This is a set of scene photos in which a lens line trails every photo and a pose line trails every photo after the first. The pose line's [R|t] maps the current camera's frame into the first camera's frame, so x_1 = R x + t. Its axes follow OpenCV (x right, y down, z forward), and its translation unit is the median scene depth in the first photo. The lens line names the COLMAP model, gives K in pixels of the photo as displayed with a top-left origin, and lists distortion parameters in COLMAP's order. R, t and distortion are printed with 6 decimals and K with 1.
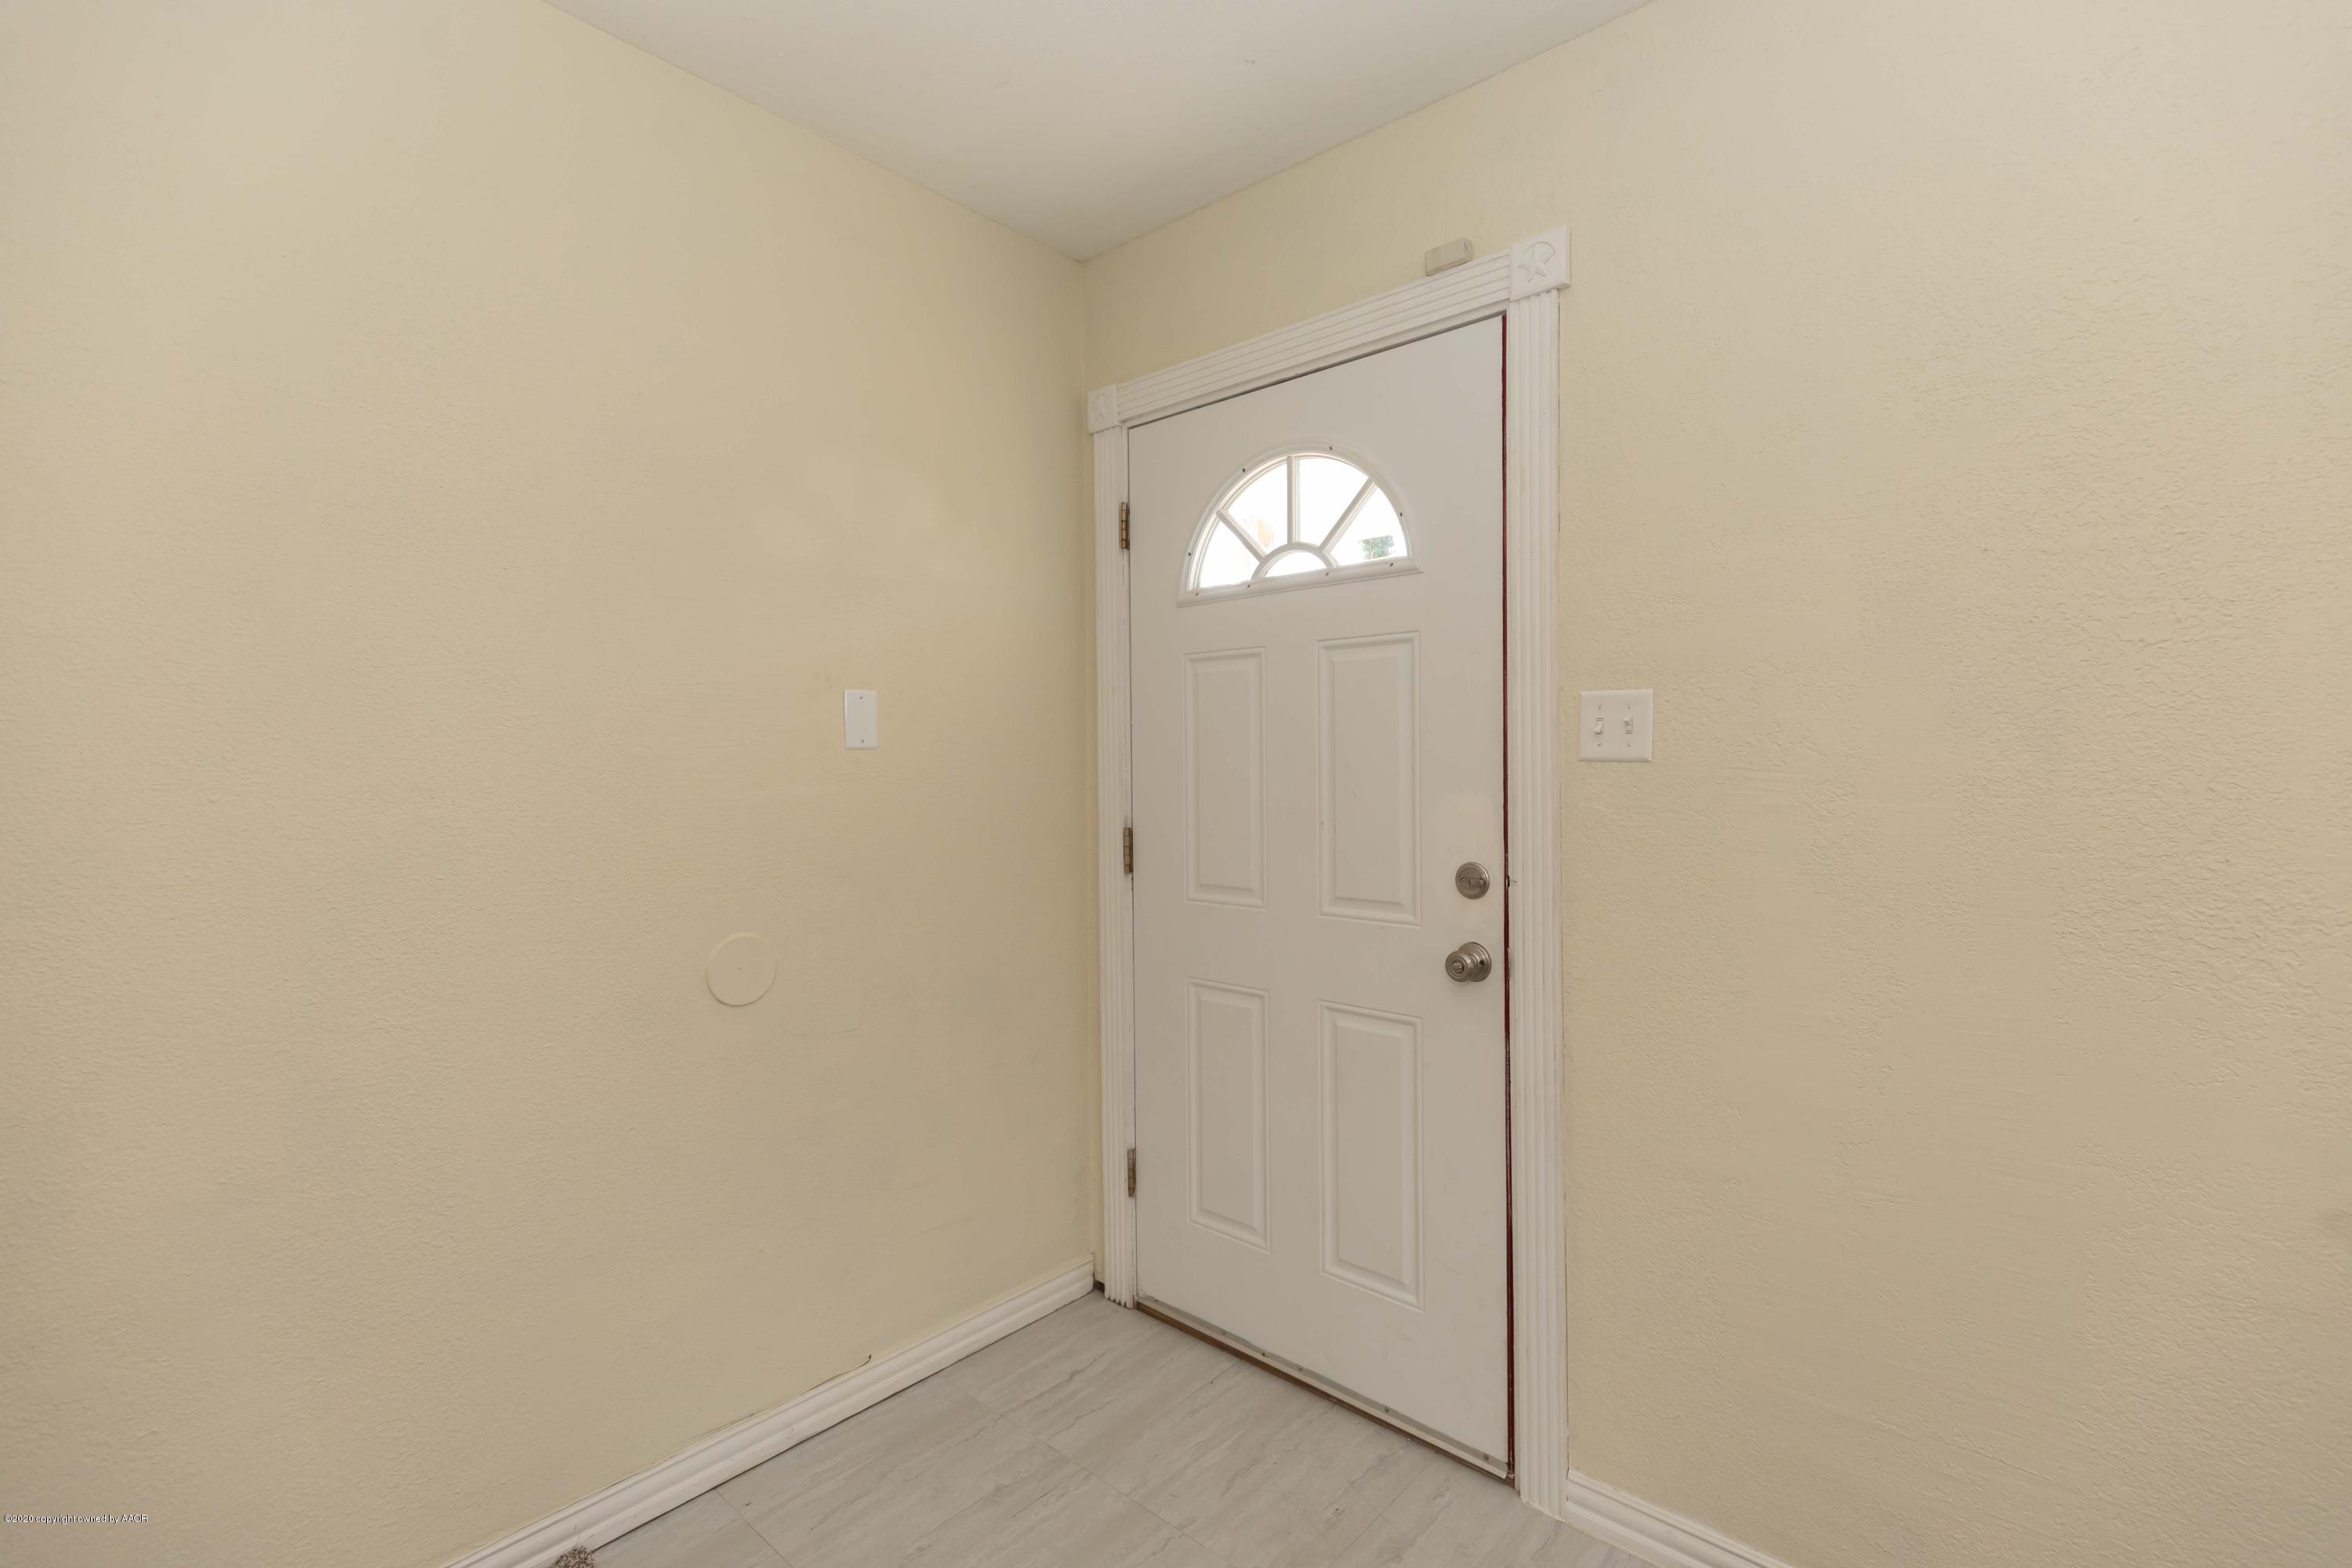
lens RADIAL K [[1050.1, 0, 1170.2], [0, 1050.1, 784.1], [0, 0, 1]] dist [0.004899, 0.000610]
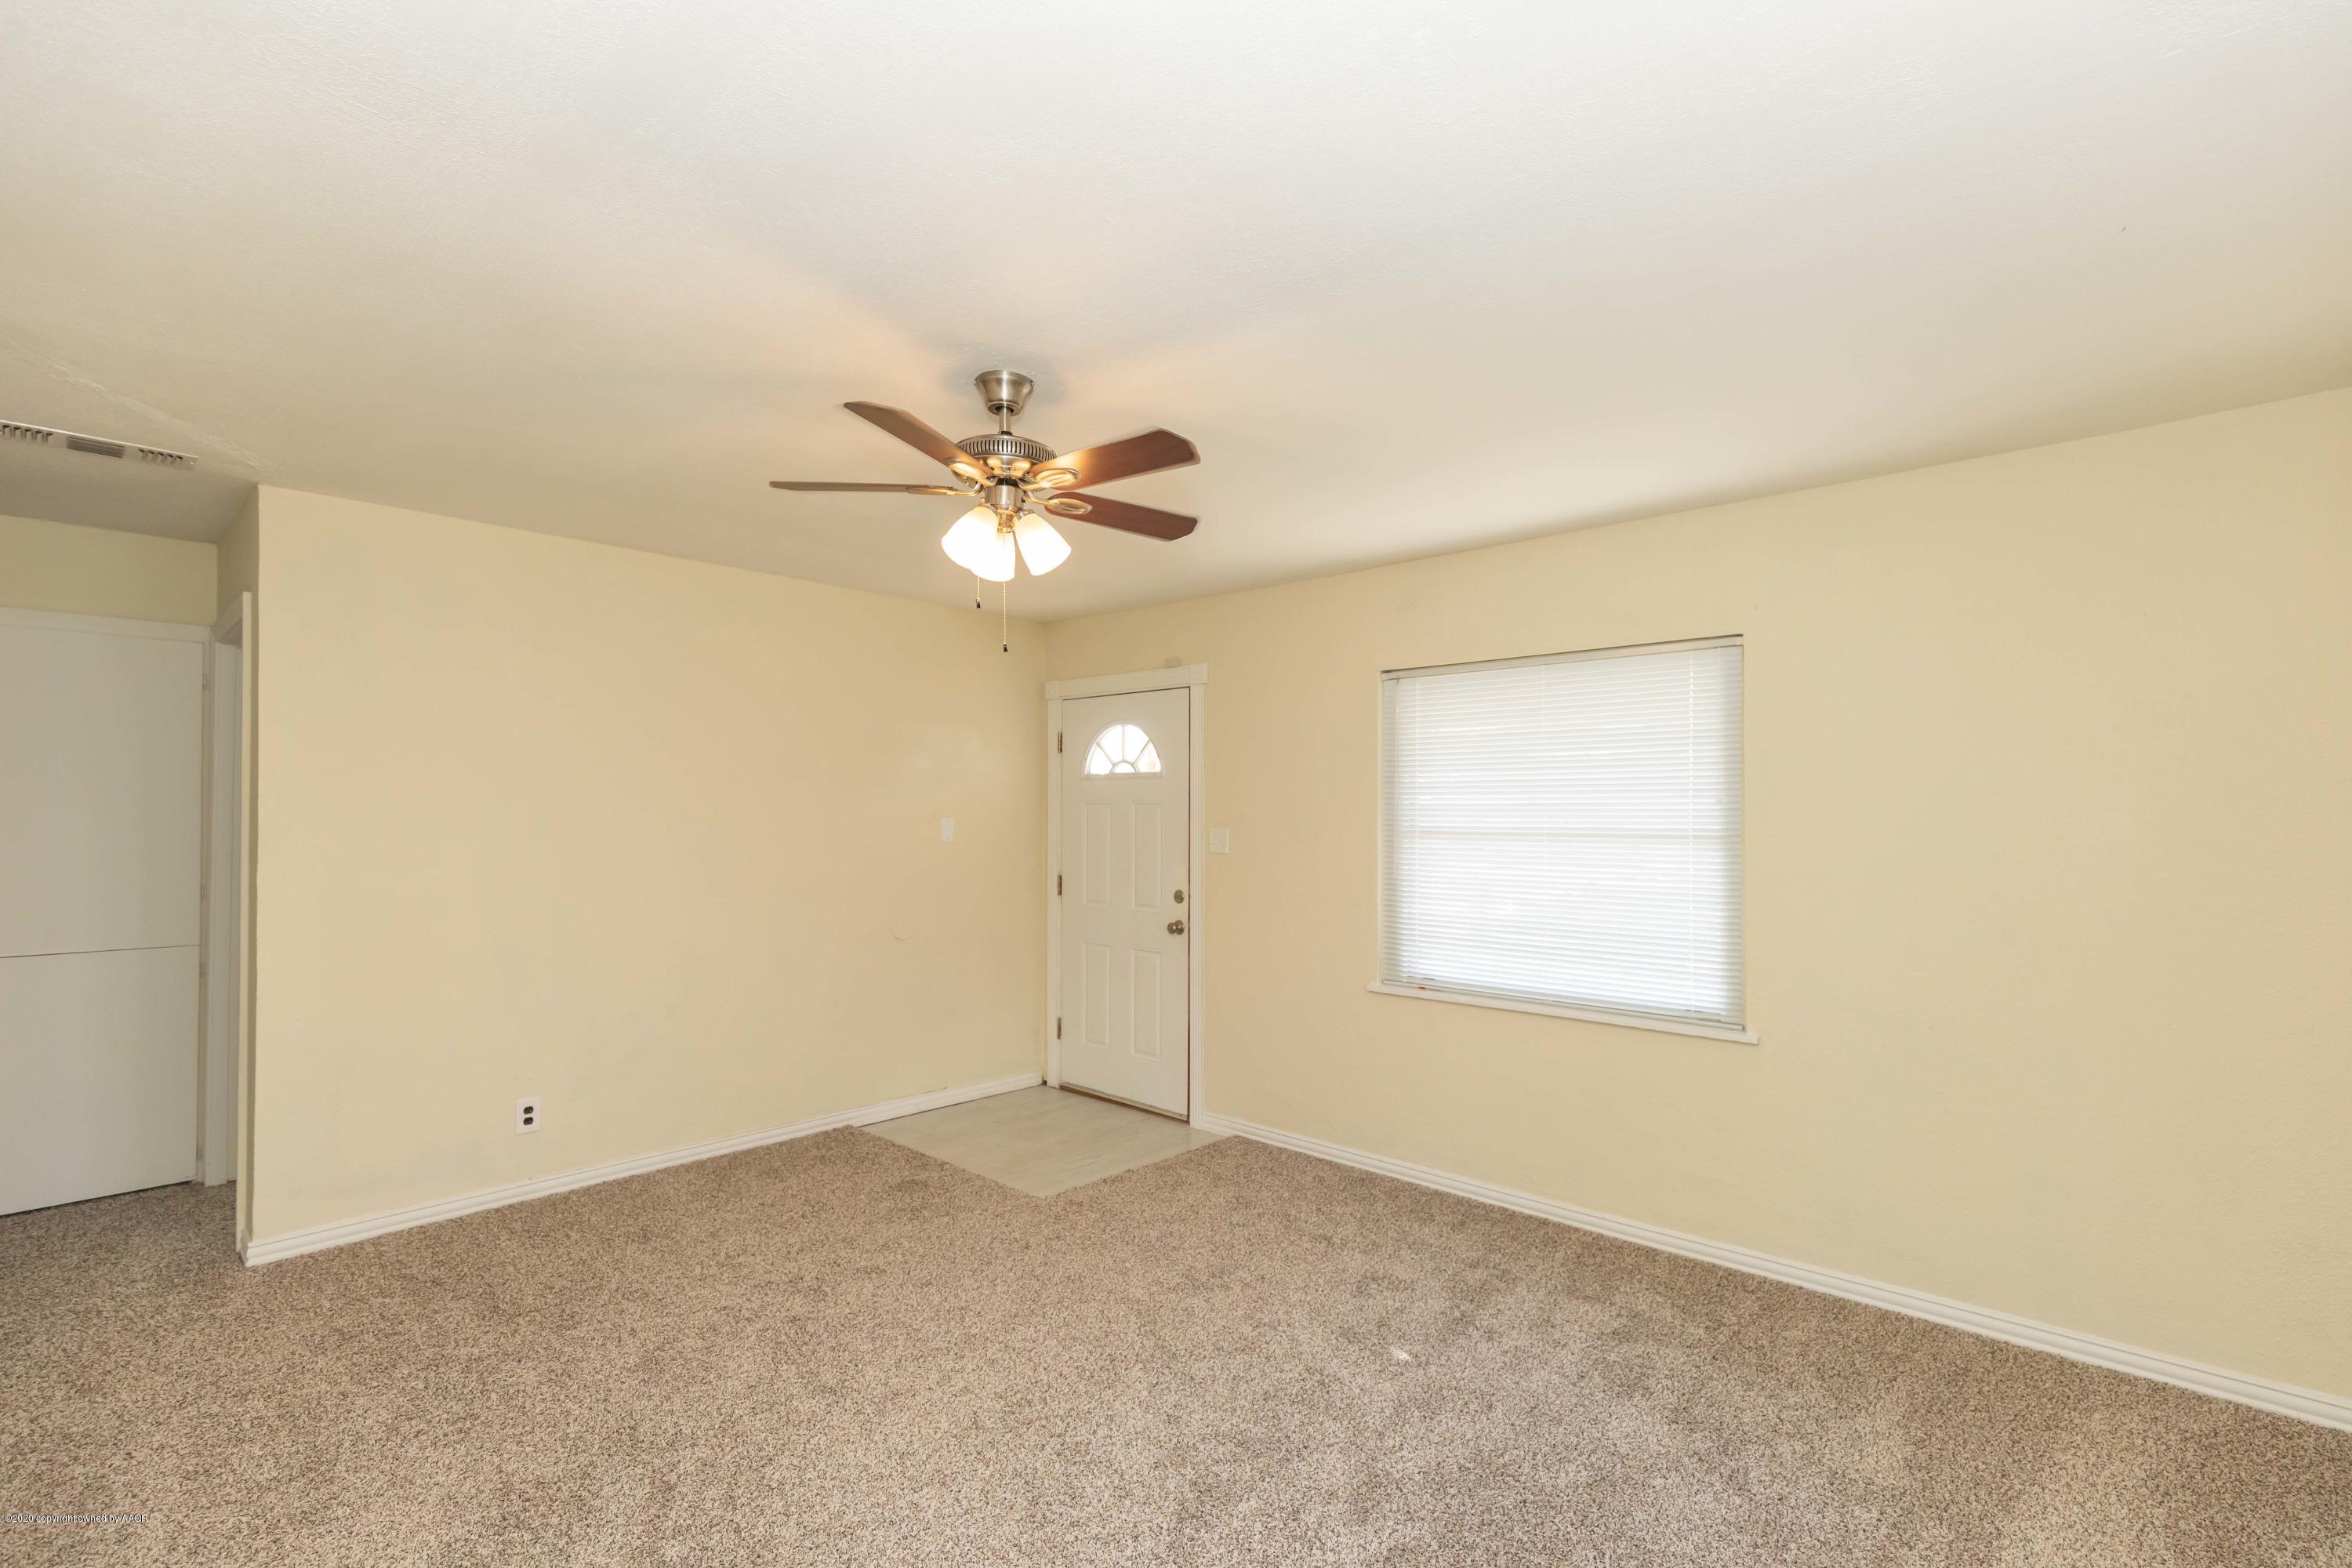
lens RADIAL K [[1050.1, 0, 1188.9], [0, 1050.1, 797.1], [0, 0, 1]] dist [0.004899, 0.000610]
pose [[0.999932, 0.011246, -0.003156, 0.279224], [-0.011346, 0.999367, -0.033711, -0.061468], [0.002775, 0.033744, 0.999427, -1.458135]]
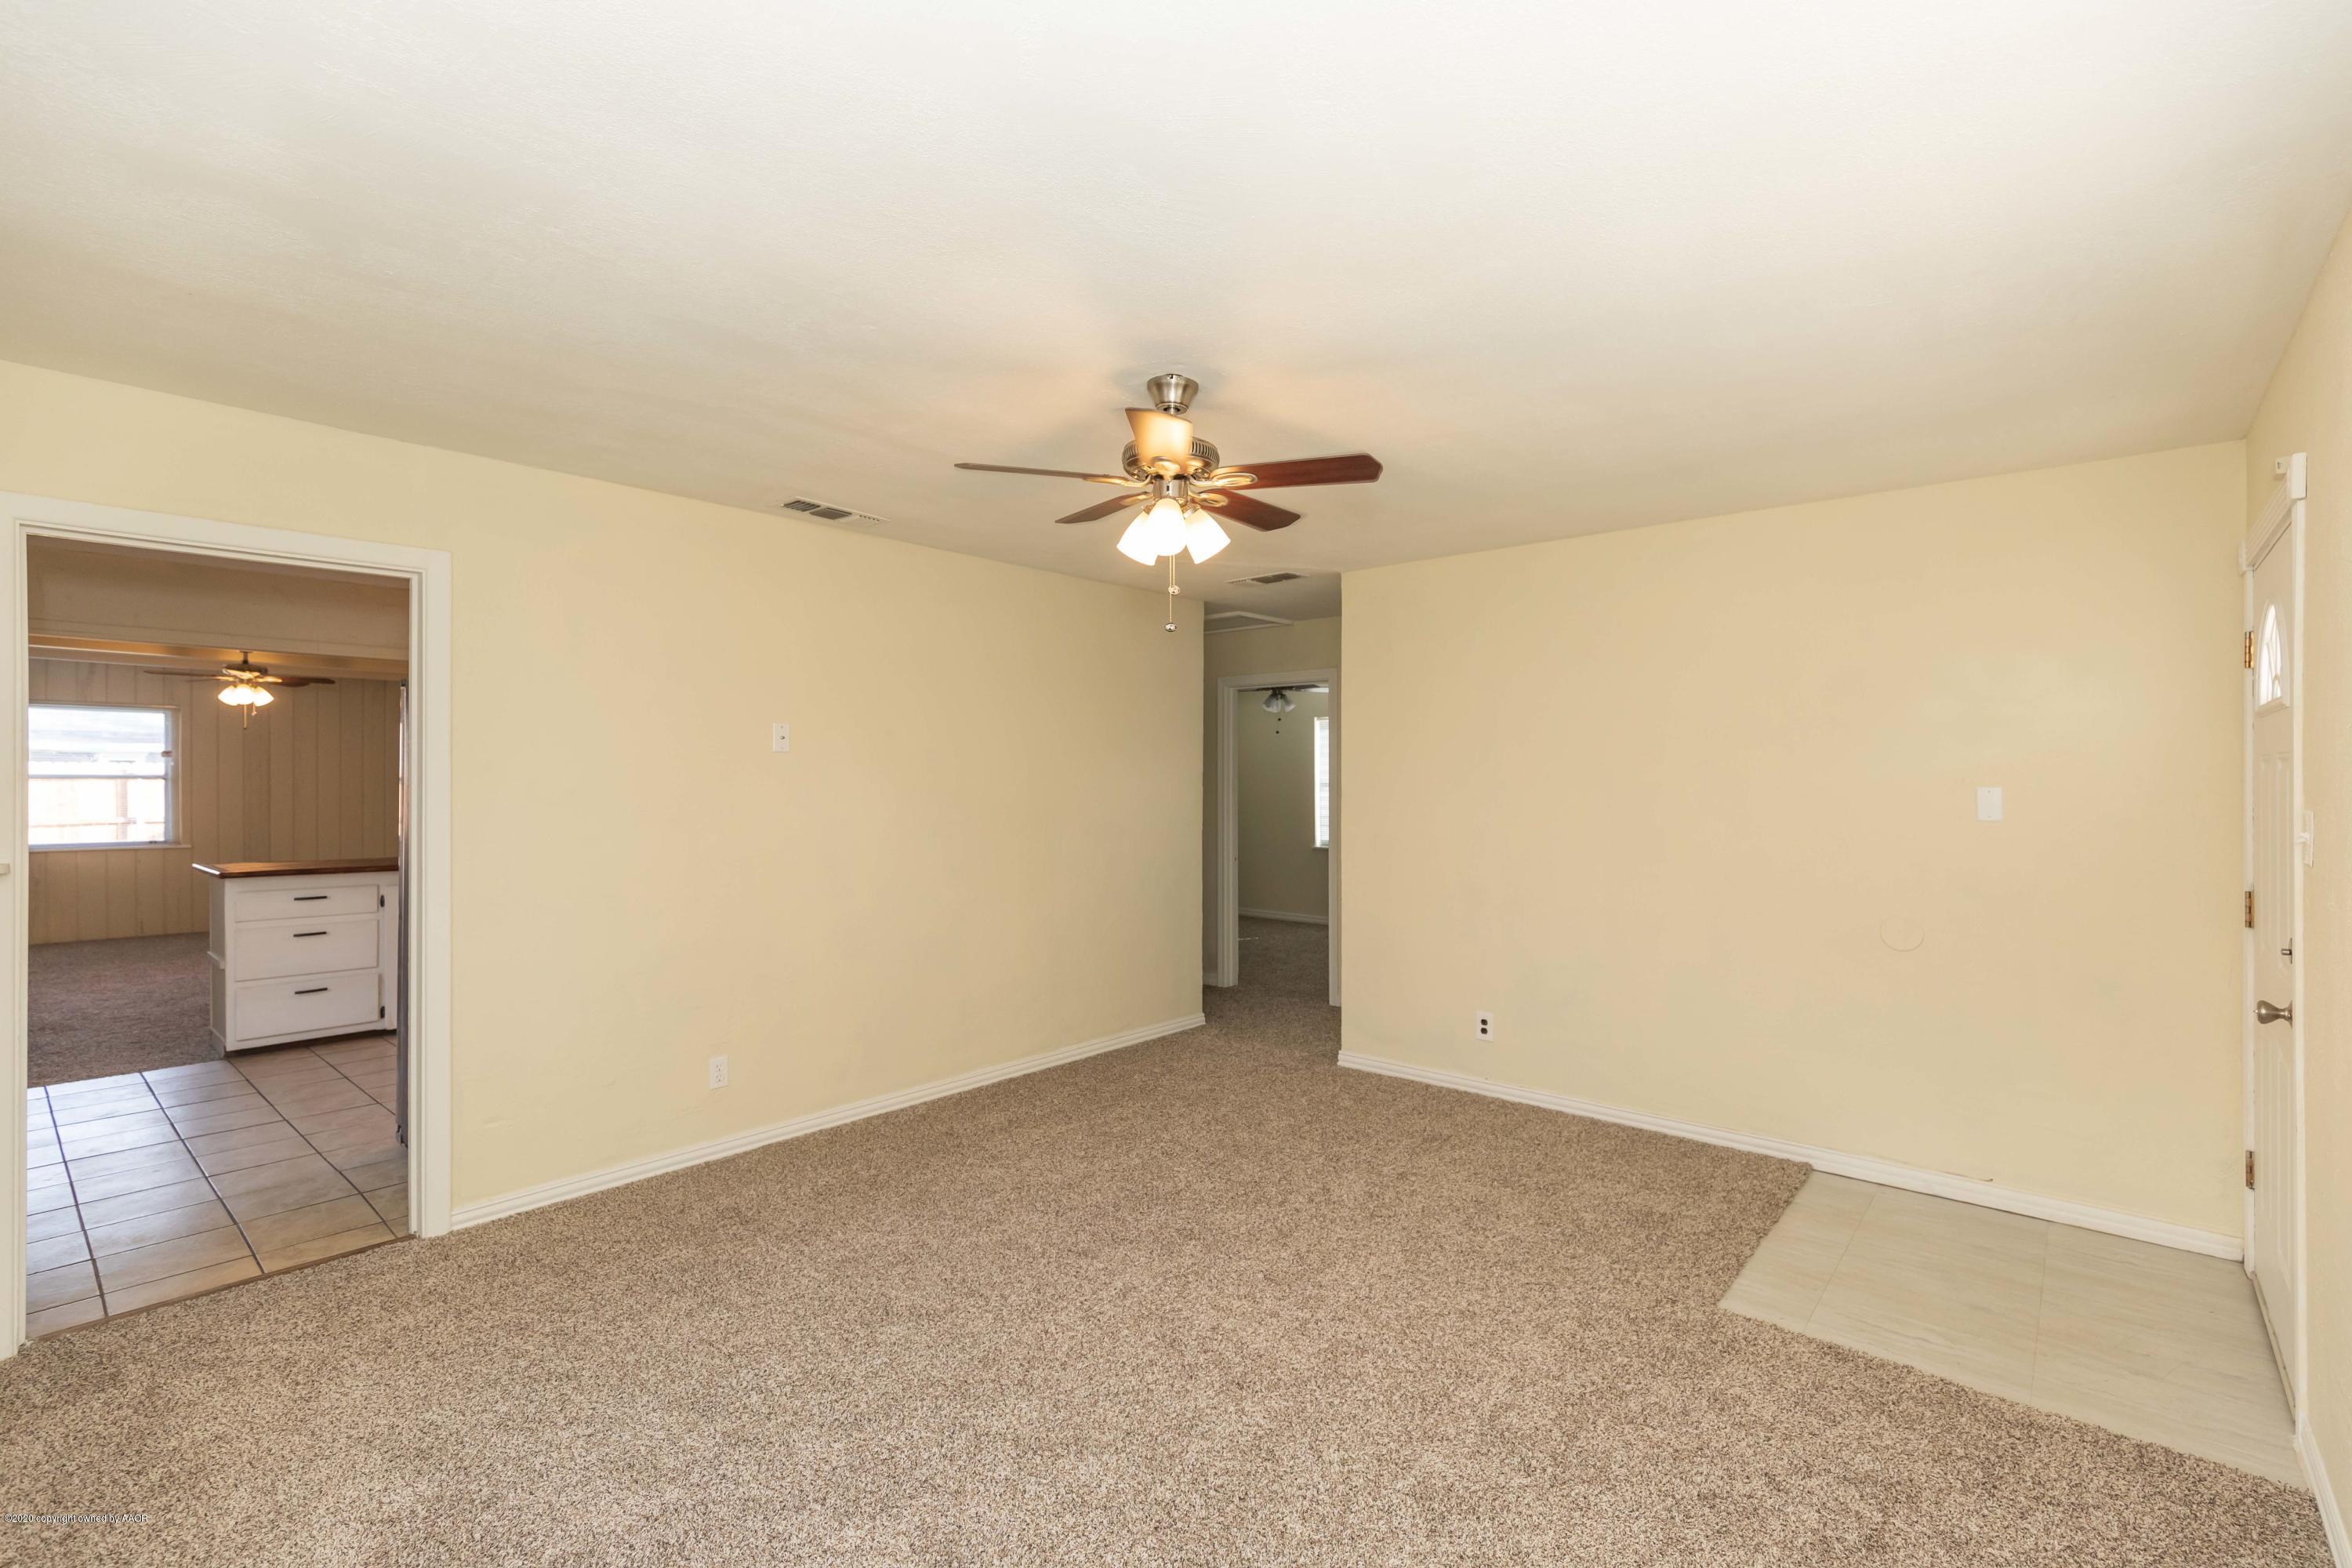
lens RADIAL K [[1050.1, 0, 1195.7], [0, 1050.1, 778.6], [0, 0, 1]] dist [0.004899, 0.000610]
pose [[0.038307, 0.009783, -0.999218, 1.322938], [-0.015862, 0.999832, 0.009181, -0.096021], [0.999140, 0.015498, 0.038455, -0.343605]]
